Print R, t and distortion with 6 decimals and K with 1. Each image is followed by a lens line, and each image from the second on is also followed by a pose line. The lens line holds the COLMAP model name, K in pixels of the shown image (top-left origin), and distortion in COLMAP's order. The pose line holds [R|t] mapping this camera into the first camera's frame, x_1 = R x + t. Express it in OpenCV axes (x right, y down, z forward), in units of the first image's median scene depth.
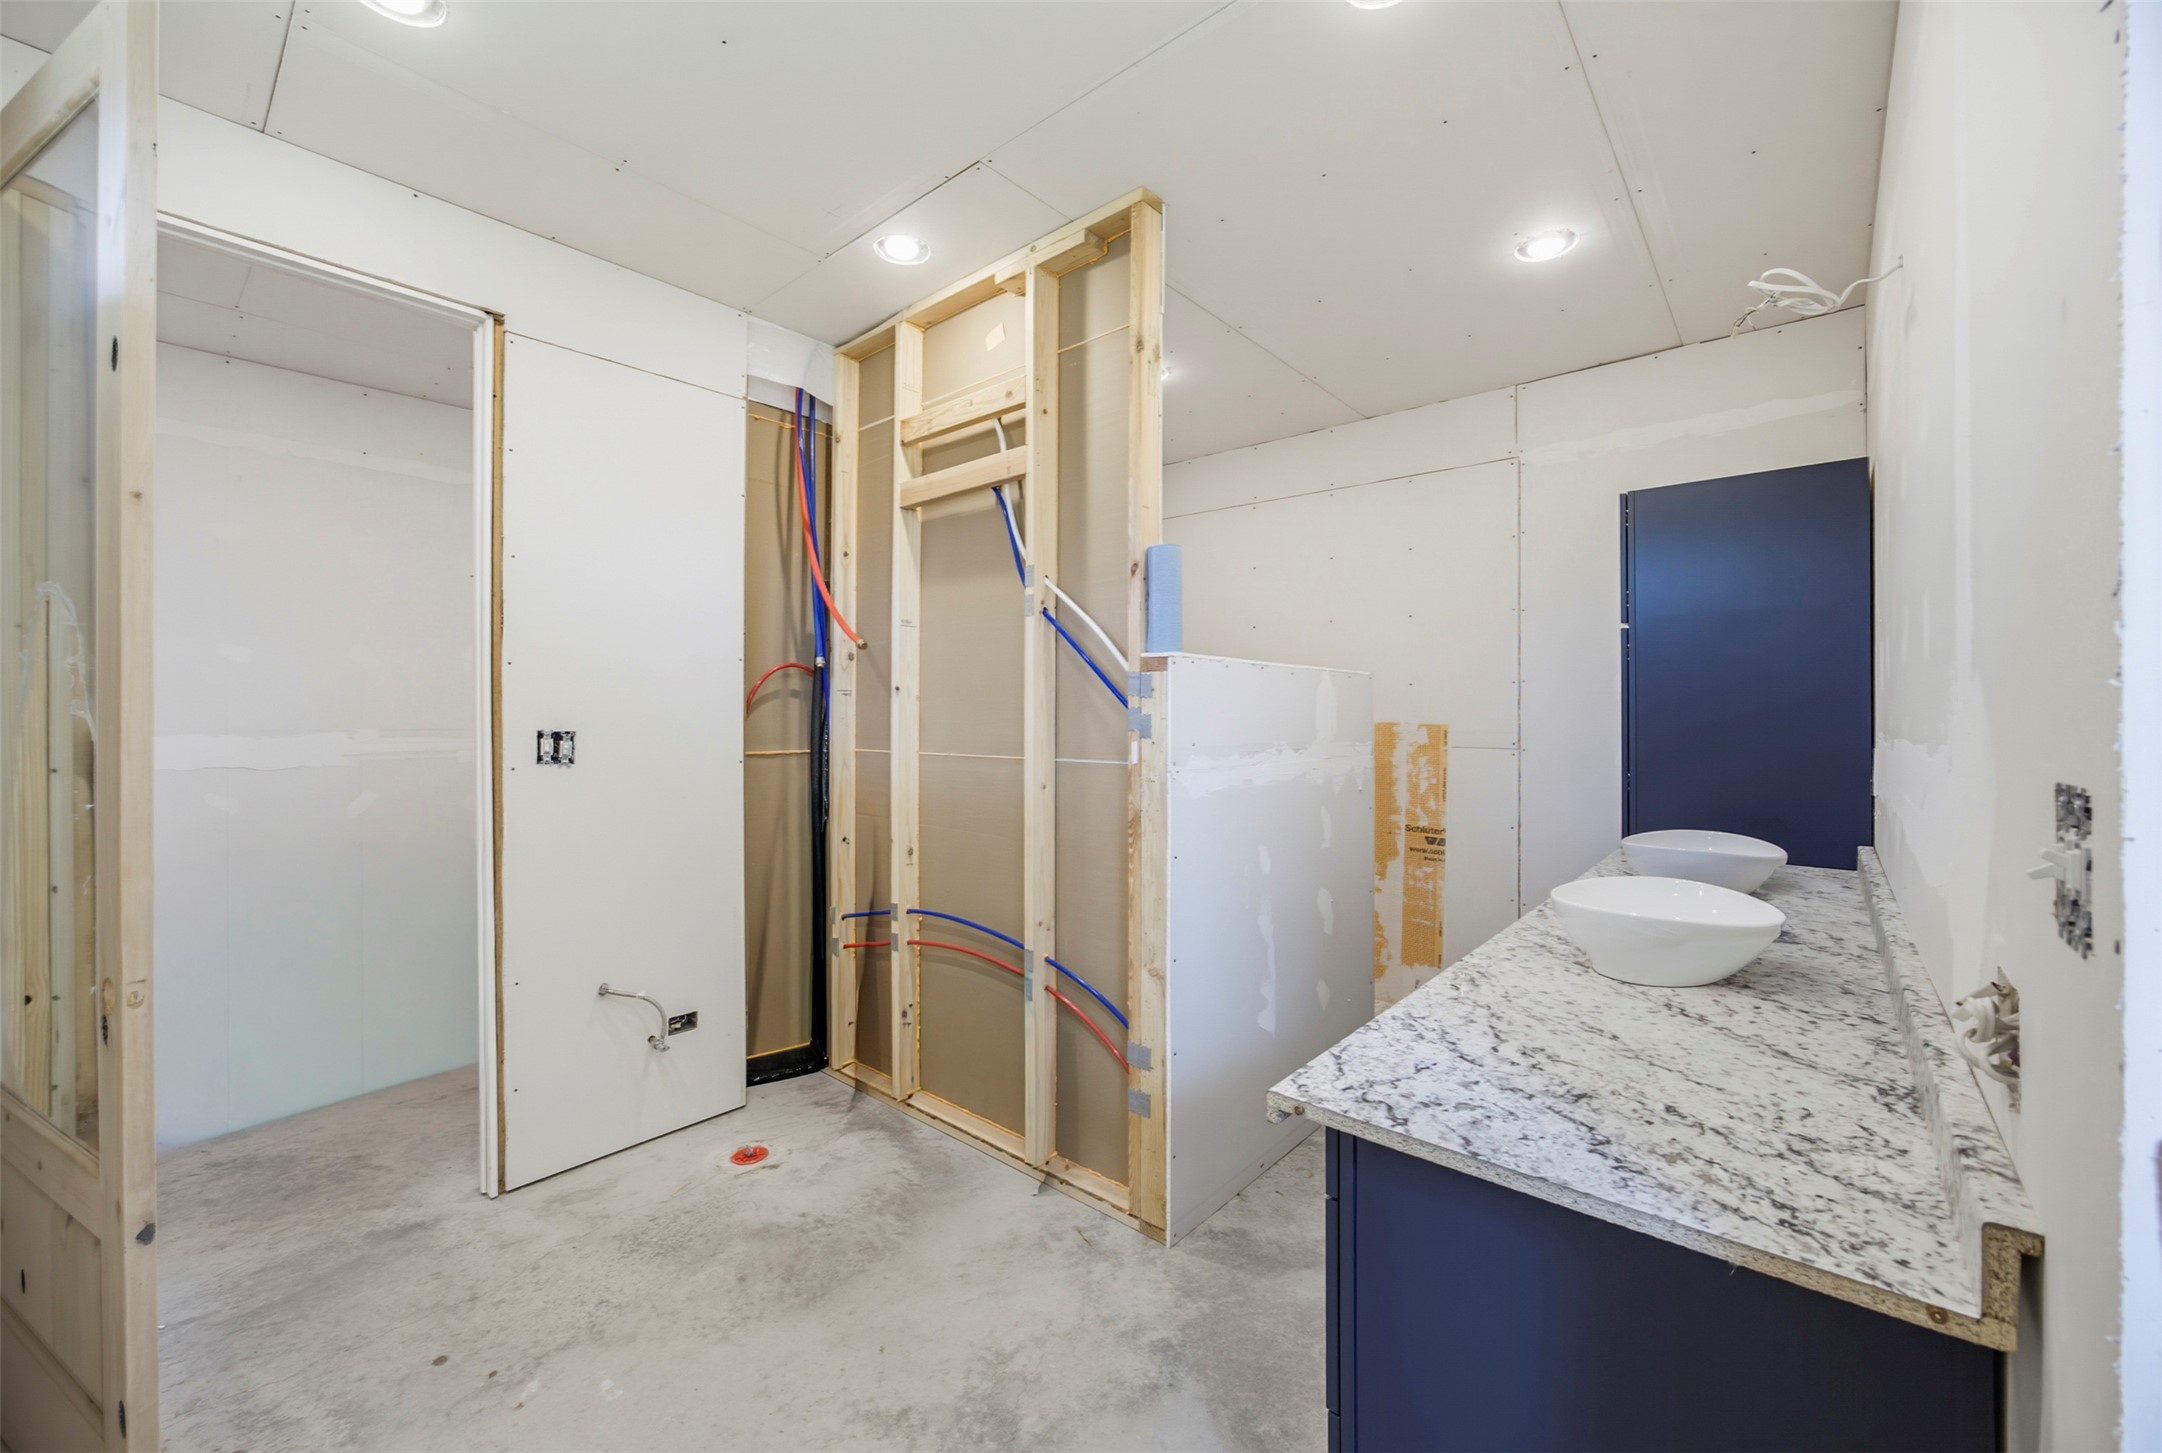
lens RADIAL K [[873.4, 0, 1081.6], [0, 873.4, 723.5], [0, 0, 1]] dist [-0.010493, 0.000839]
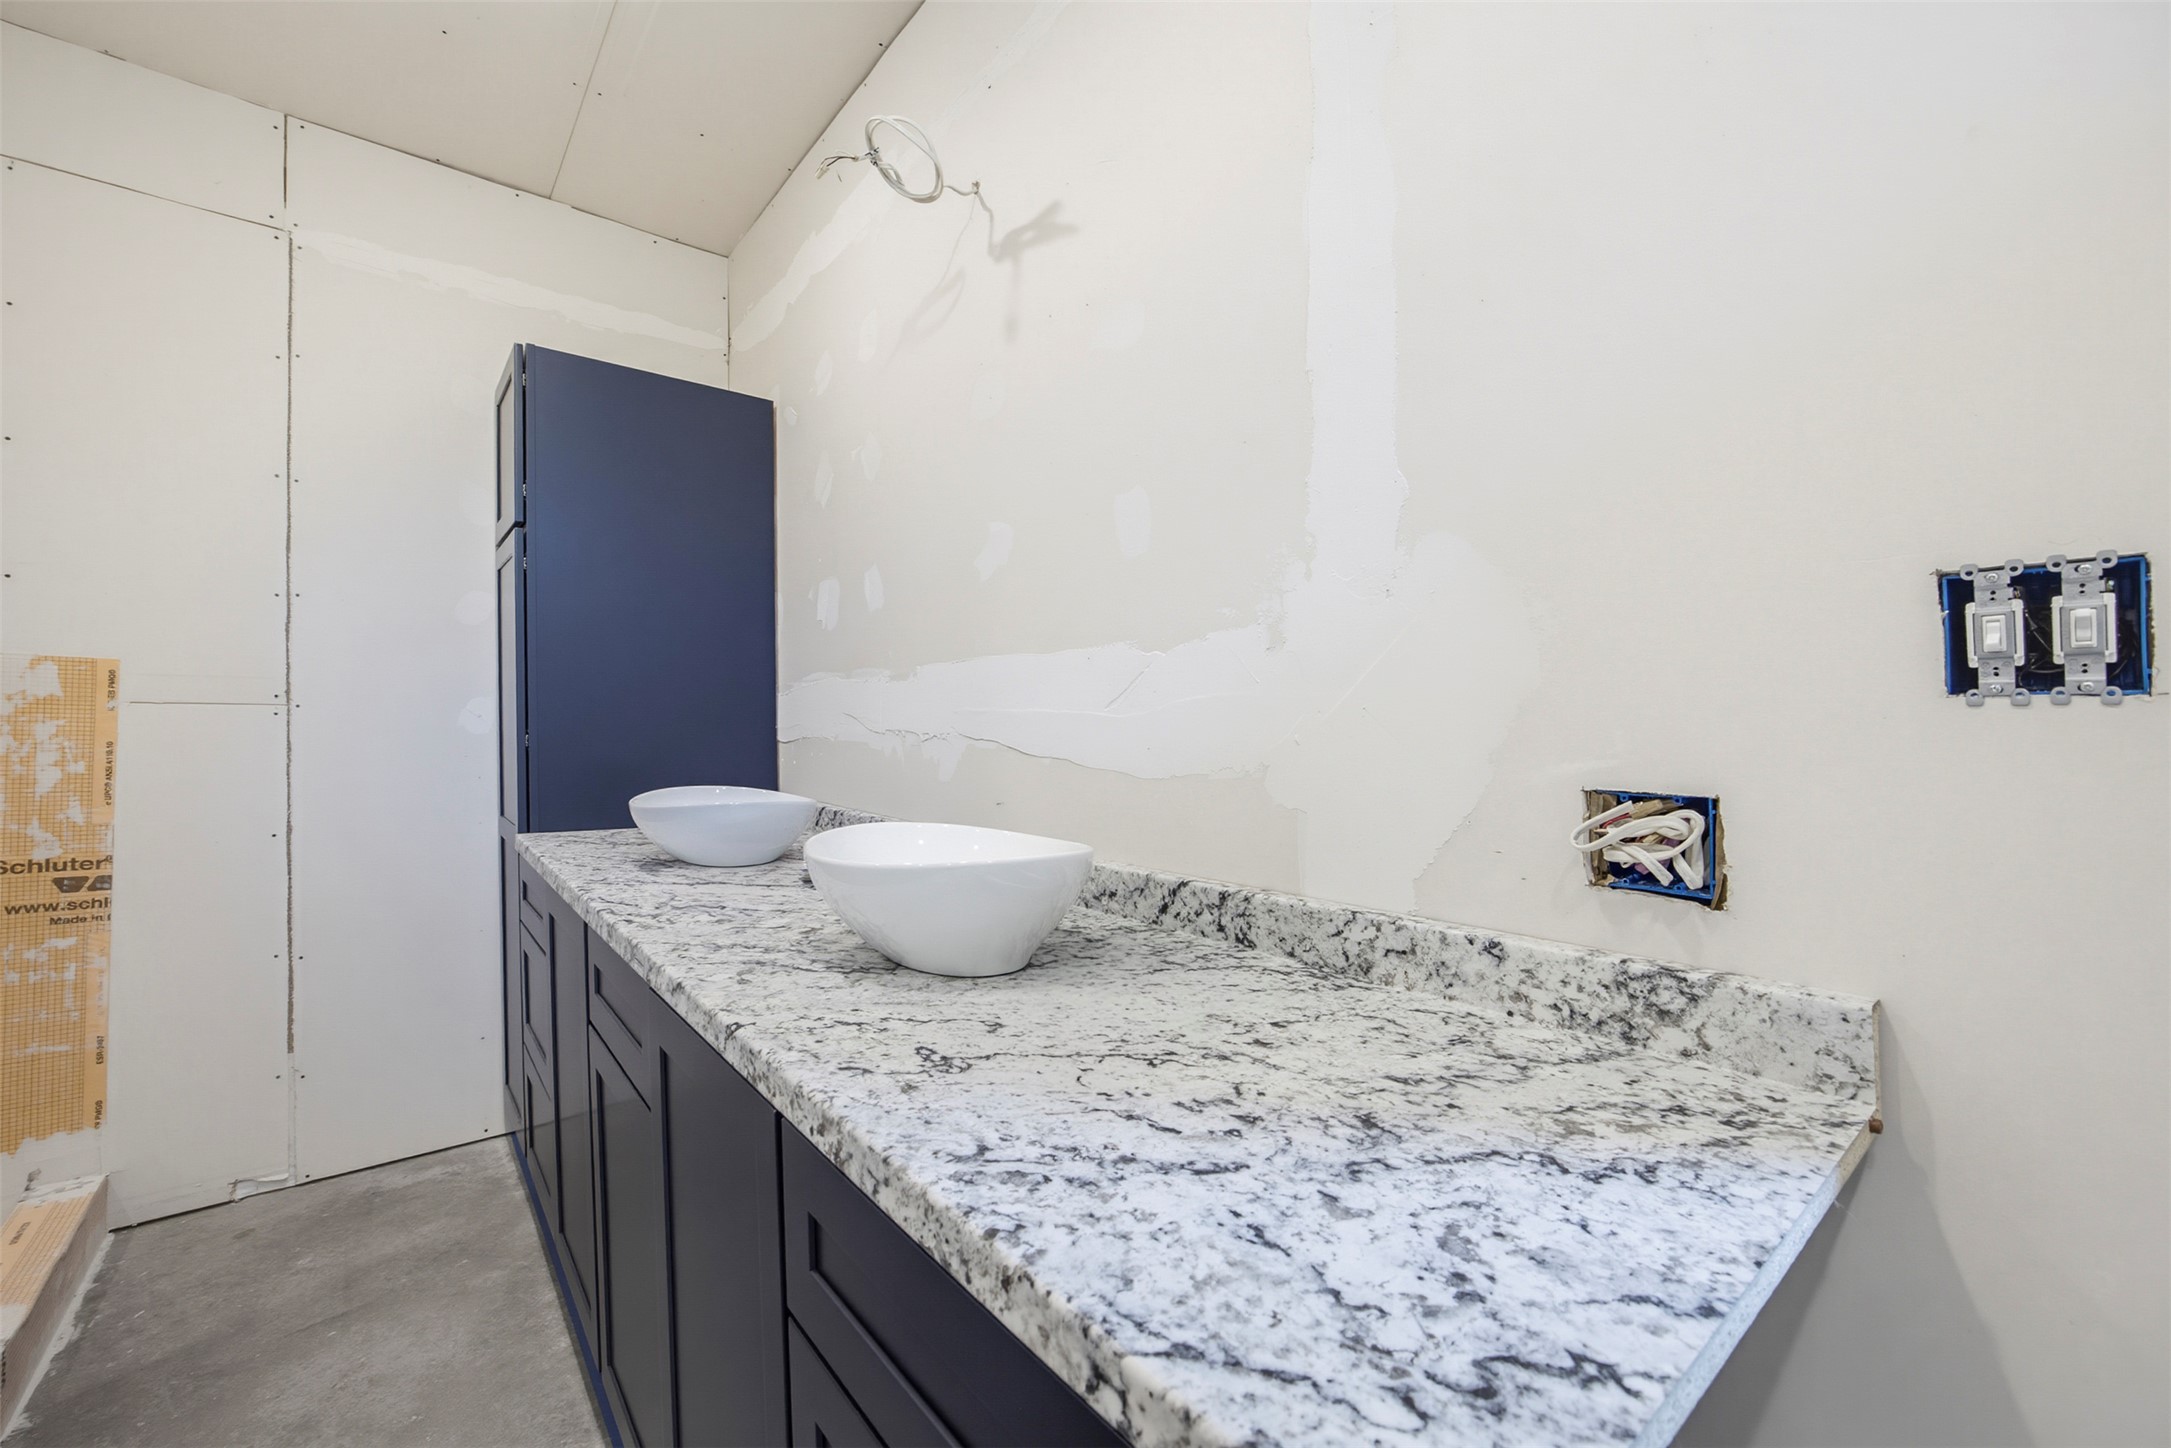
lens RADIAL K [[877.1, 0, 1107.5], [0, 877.1, 711.3], [0, 0, 1]] dist [-0.010493, 0.000839]
pose [[0.139687, 0.021019, 0.989973, -0.058779], [0.004126, 0.999754, -0.021809, 0.152985], [-0.990187, 0.007132, 0.139566, 1.076023]]
